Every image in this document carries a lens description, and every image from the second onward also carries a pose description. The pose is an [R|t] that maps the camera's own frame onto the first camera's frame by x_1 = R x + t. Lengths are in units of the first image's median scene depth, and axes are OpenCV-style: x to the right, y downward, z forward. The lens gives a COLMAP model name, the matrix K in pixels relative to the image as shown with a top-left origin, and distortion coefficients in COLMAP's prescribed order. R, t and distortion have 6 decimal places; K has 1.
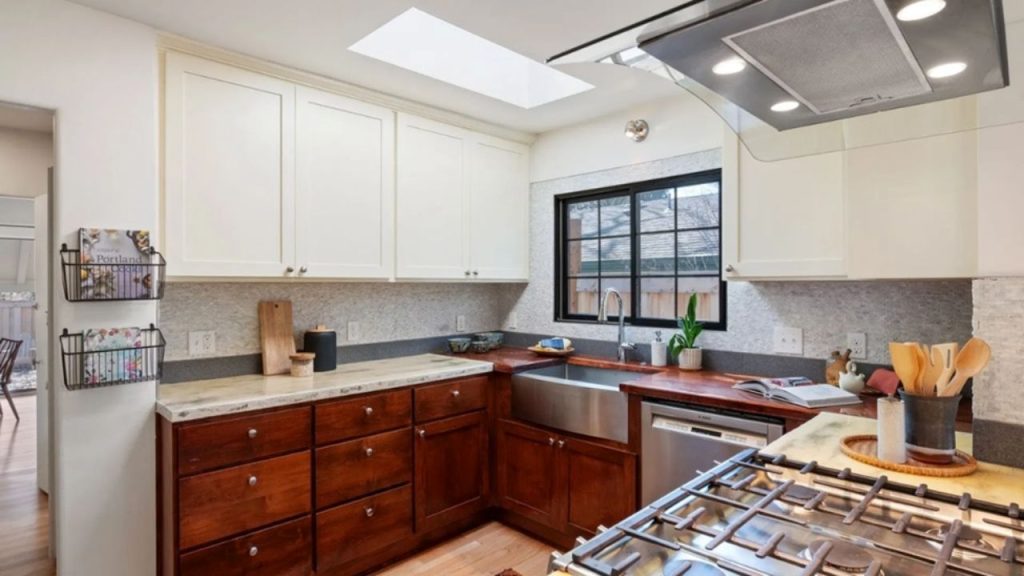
lens RADIAL K [[495.8, 0, 512.0], [0, 495.8, 288.0], [0, 0, 1]] dist [0.001793, 0.000176]
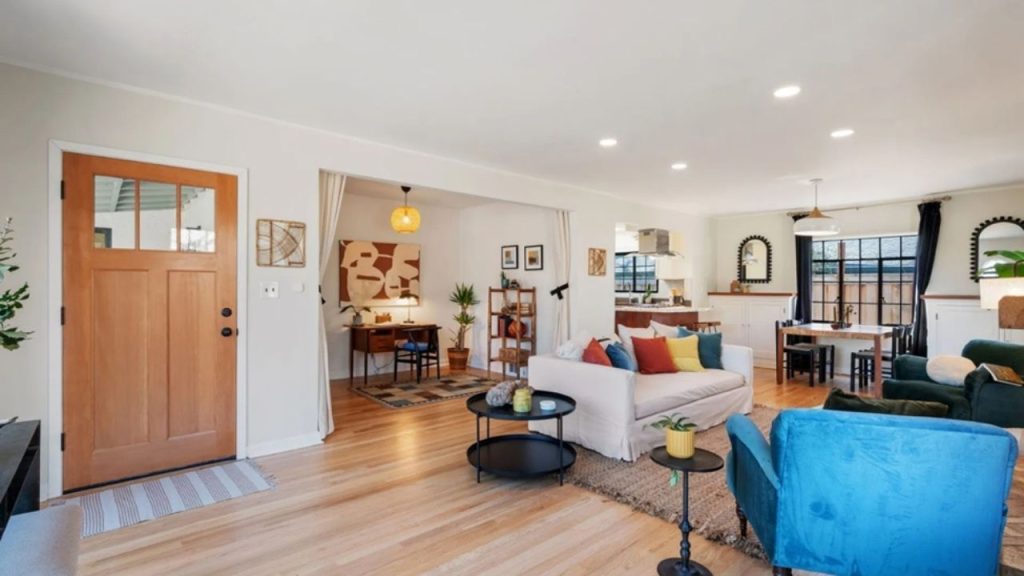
lens RADIAL K [[495.8, 0, 512.0], [0, 495.8, 288.0], [0, 0, 1]] dist [0.001793, 0.000176]
pose [[0.999778, 0.007627, -0.019638, -0.595375], [-0.007614, 0.999971, 0.000750, 0.052986], [0.019643, -0.000600, 0.999807, -2.741927]]
